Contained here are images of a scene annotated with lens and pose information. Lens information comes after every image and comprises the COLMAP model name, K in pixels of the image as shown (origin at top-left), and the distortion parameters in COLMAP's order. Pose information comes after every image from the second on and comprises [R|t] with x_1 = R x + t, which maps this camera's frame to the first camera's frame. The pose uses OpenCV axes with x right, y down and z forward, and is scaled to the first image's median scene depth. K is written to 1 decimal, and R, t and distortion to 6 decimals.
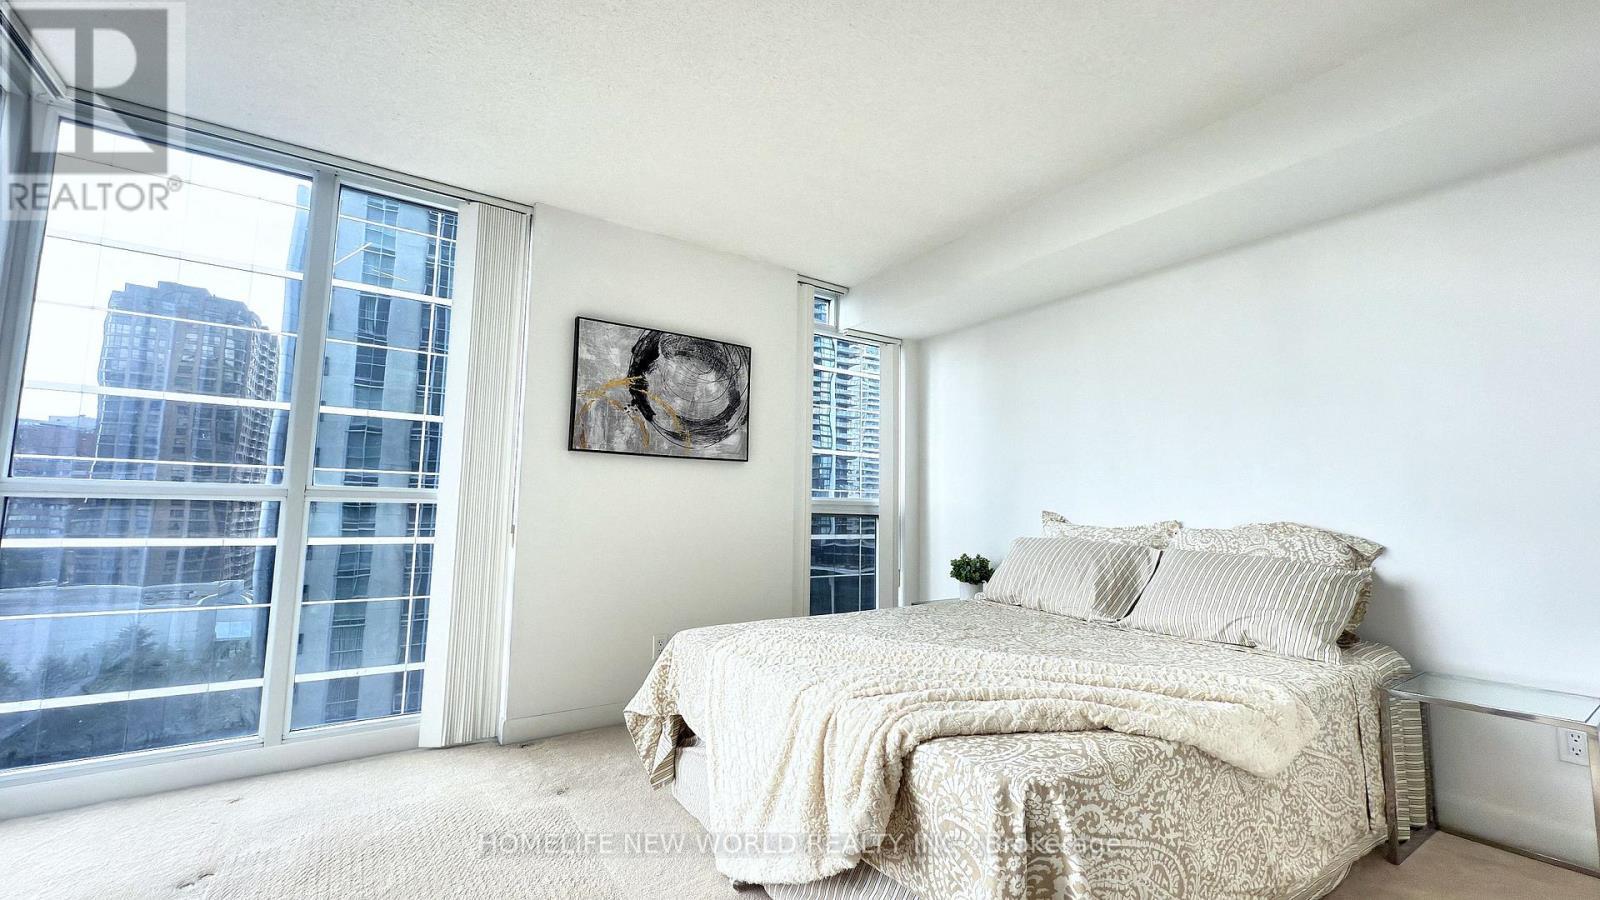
lens RADIAL K [[635.0, 0, 803.6], [0, 635.0, 451.3], [0, 0, 1]] dist [0.004272, 0.000162]
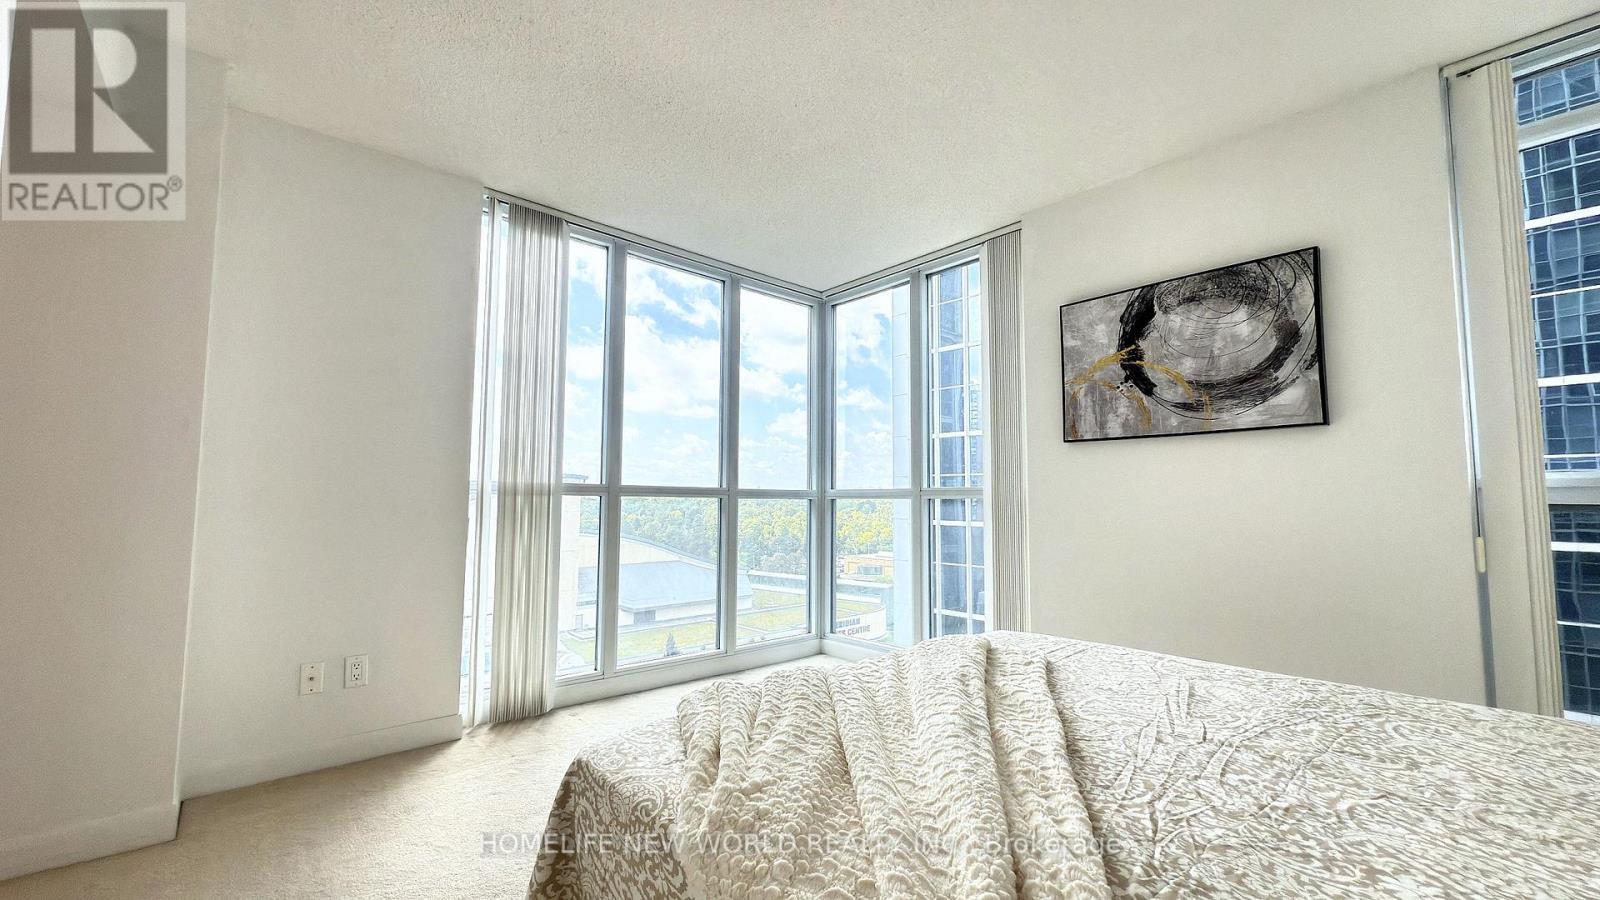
lens RADIAL K [[635.0, 0, 802.7], [0, 635.0, 453.9], [0, 0, 1]] dist [0.004272, 0.000162]
pose [[0.146042, -0.088087, -0.985349, 0.496253], [0.098006, 0.992416, -0.074193, 0.044735], [0.984412, -0.085735, 0.153568, 0.406797]]
